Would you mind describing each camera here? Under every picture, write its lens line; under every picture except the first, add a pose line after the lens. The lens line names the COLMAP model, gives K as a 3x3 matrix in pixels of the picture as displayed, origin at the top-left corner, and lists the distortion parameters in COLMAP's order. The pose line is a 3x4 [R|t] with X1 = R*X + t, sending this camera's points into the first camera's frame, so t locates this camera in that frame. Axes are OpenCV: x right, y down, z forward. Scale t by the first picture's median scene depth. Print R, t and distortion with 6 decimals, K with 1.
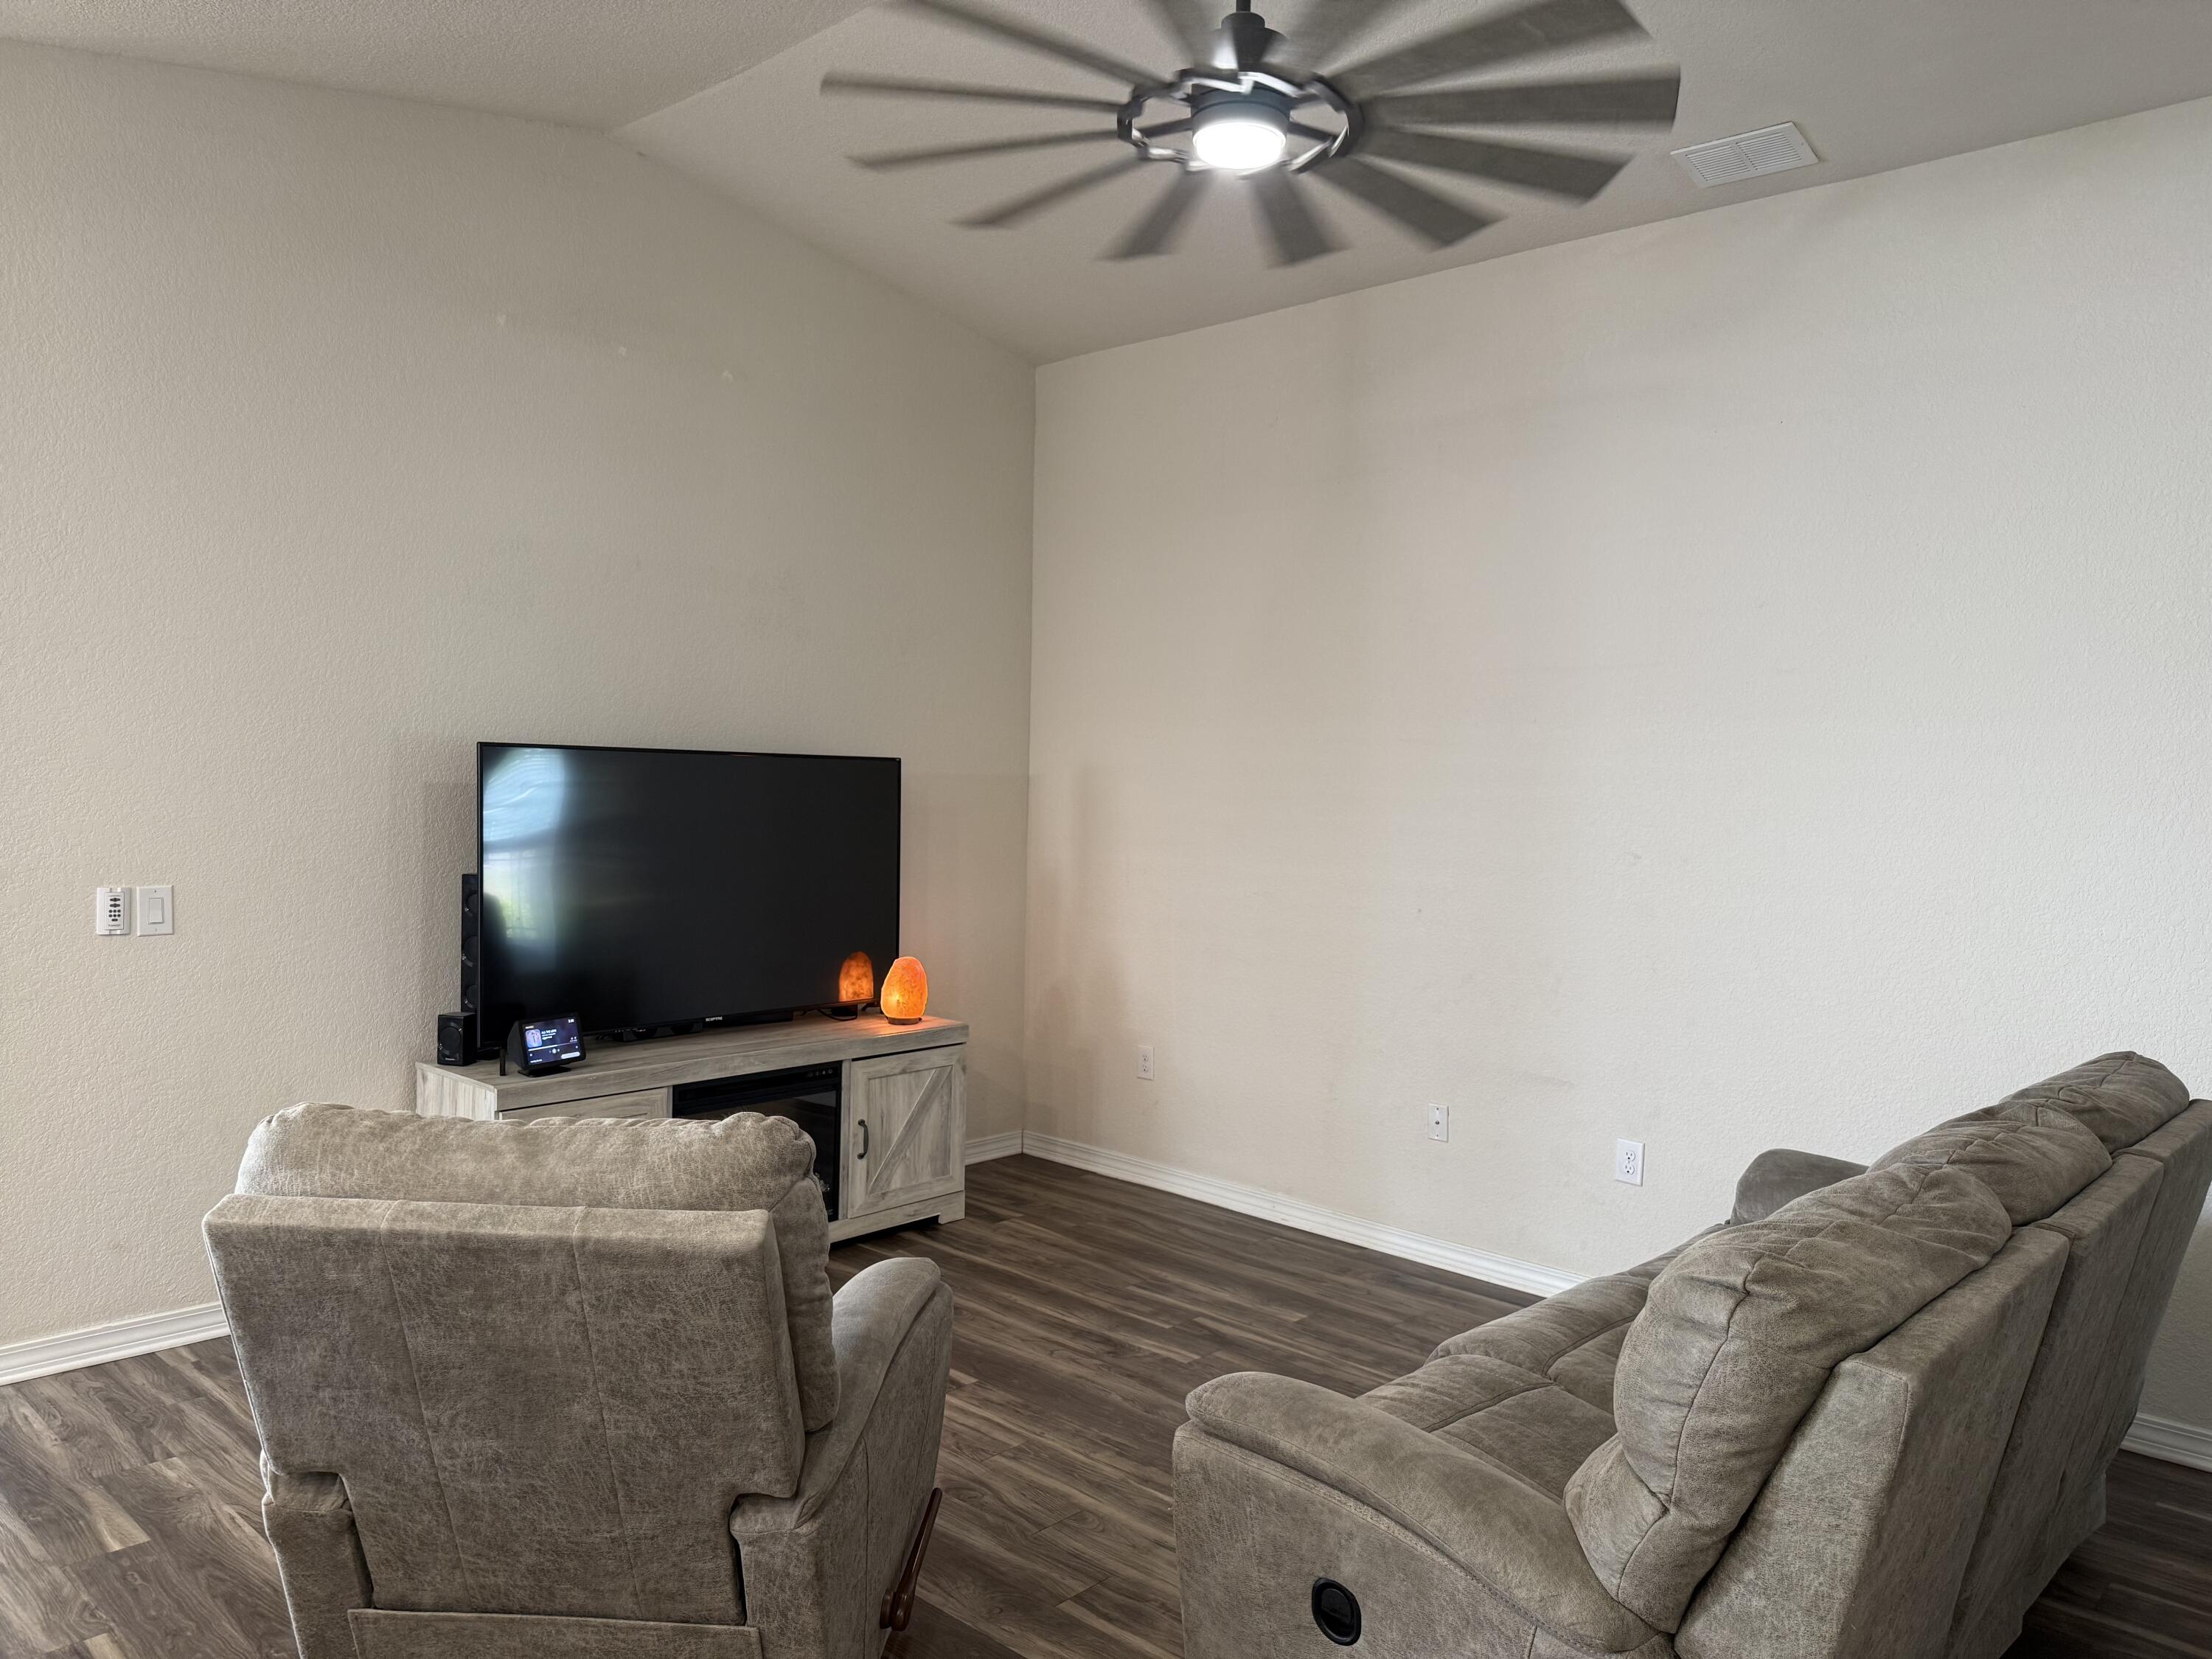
lens RADIAL K [[1560.9, 0, 1117.2], [0, 1560.9, 812.7], [0, 0, 1]] dist [0.105921, -0.163747]
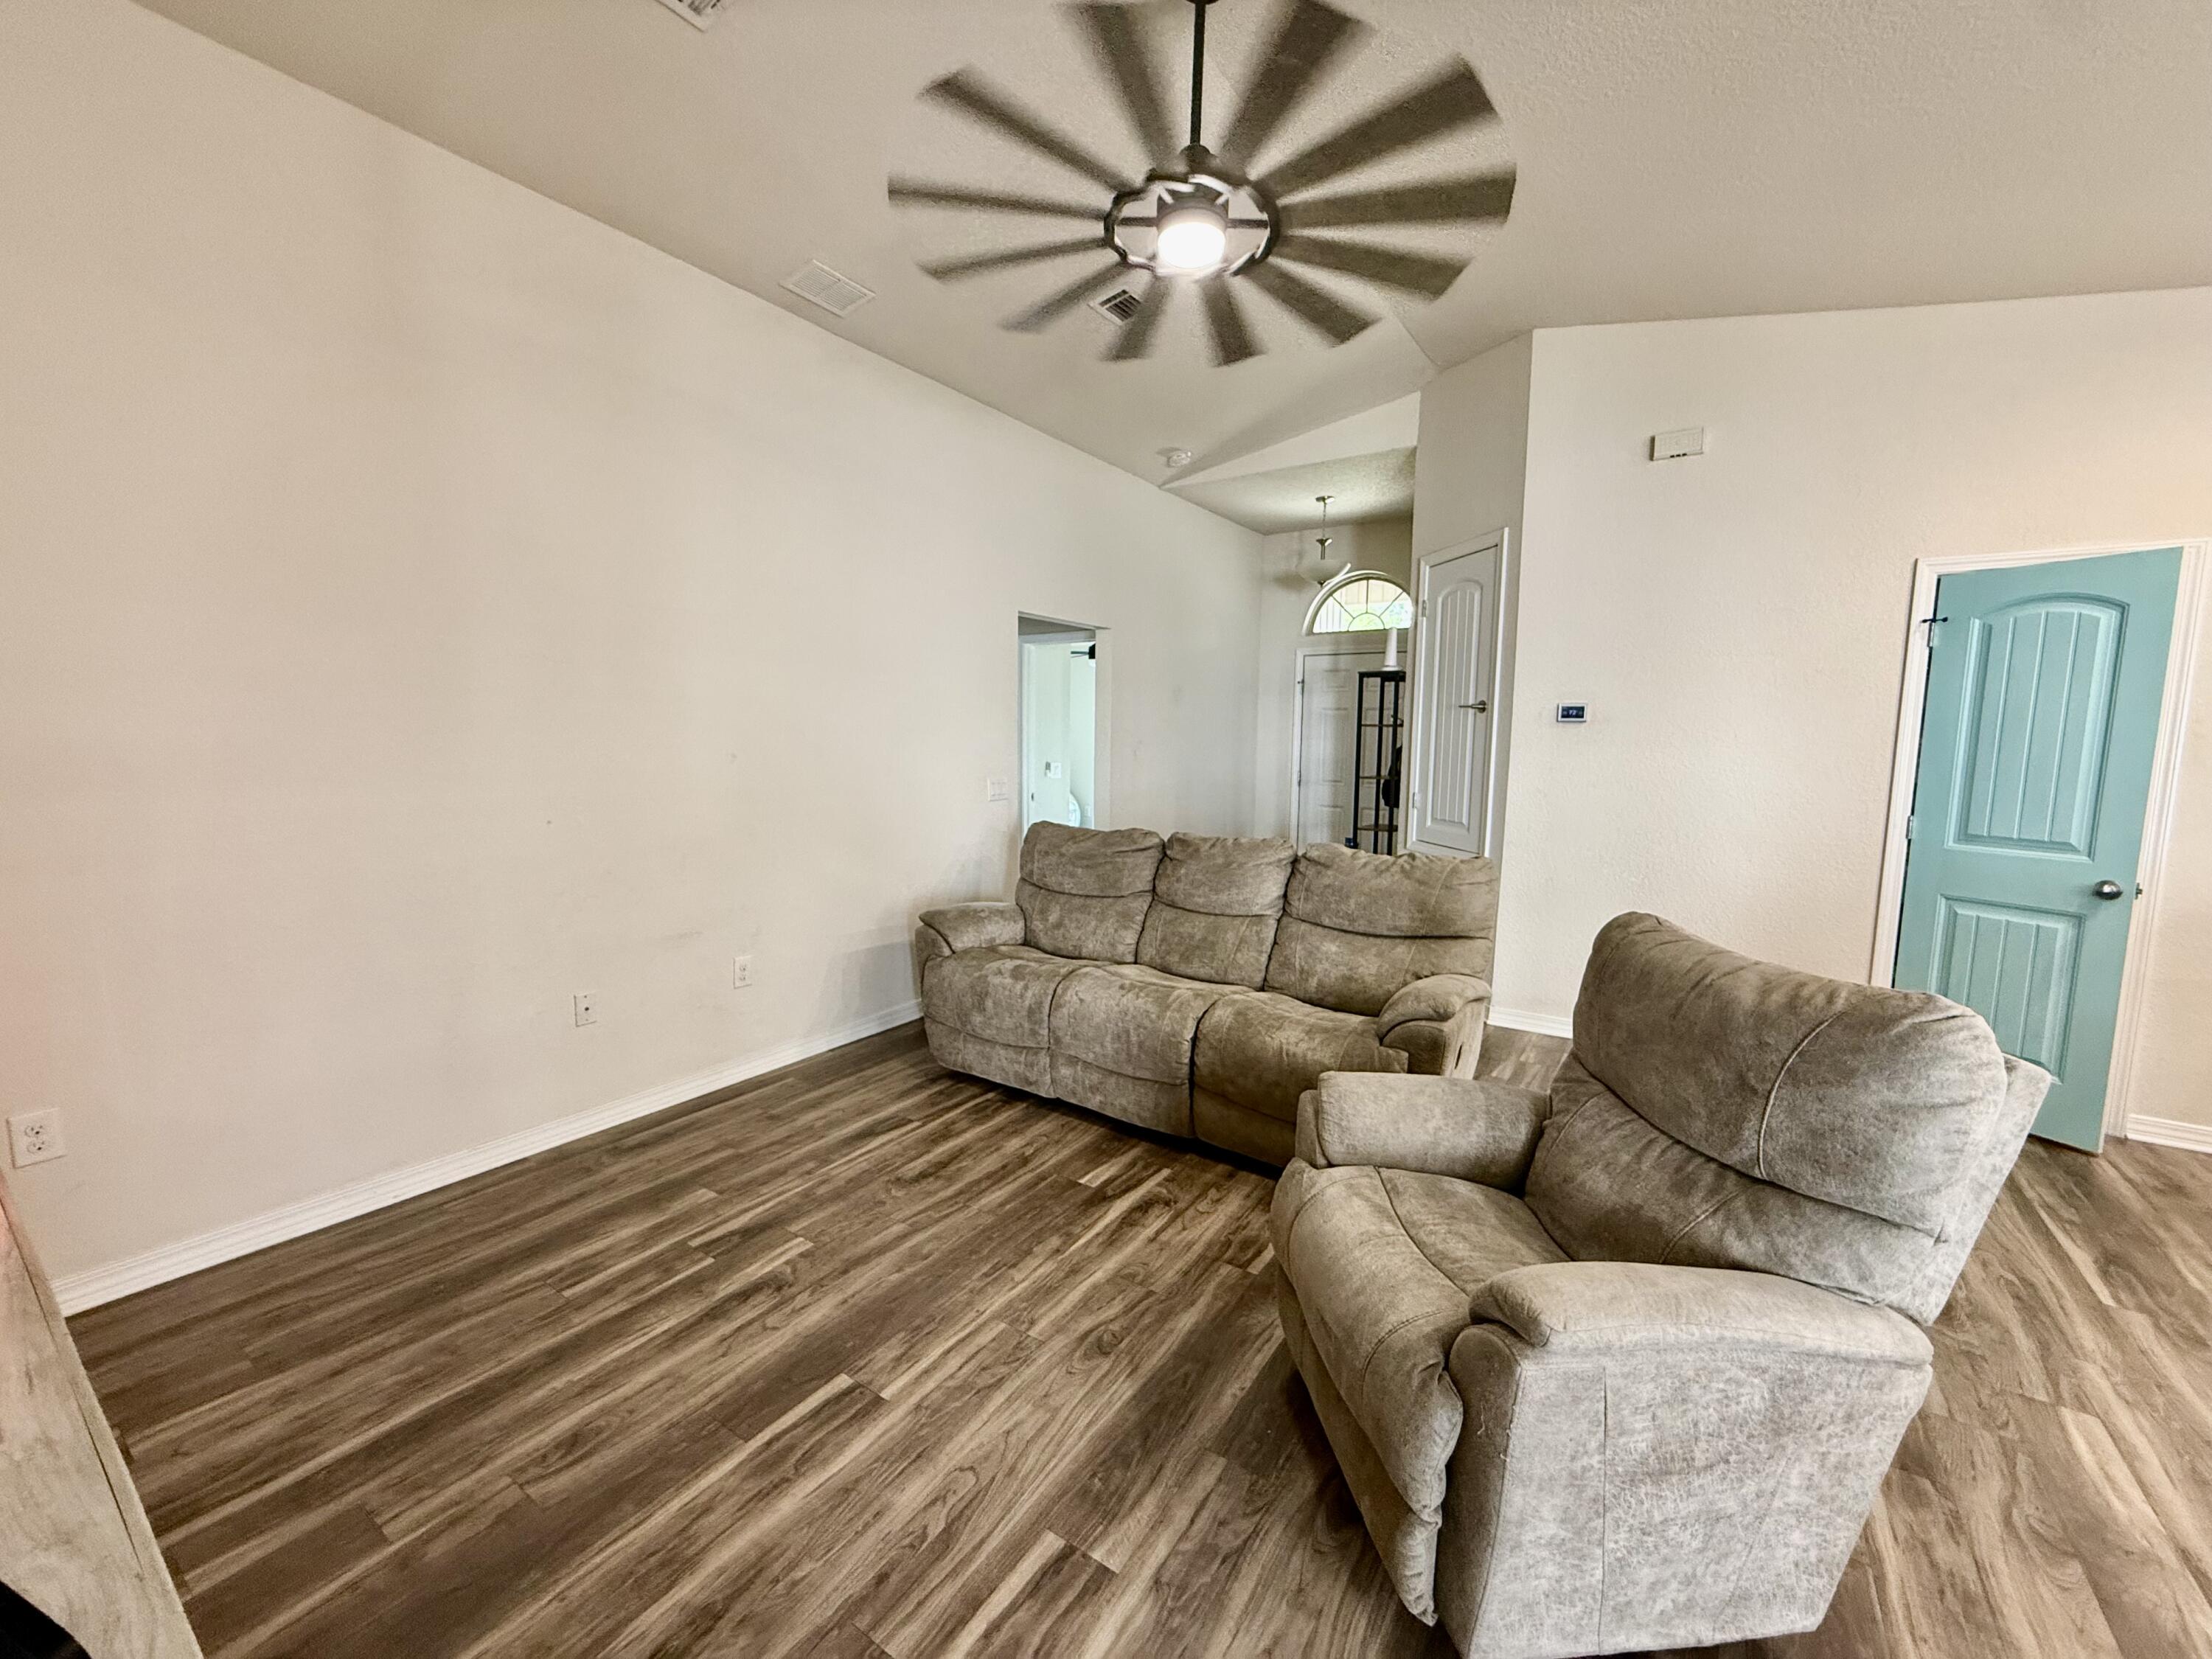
lens RADIAL K [[885.2, 0, 1106.0], [0, 885.2, 829.5], [0, 0, 1]] dist [0.000317, -0.000038]
pose [[-0.147290, -0.138958, 0.979284, -0.490031], [0.010812, 0.989797, 0.142076, -0.013282], [-0.989034, 0.031514, -0.144284, 0.803705]]
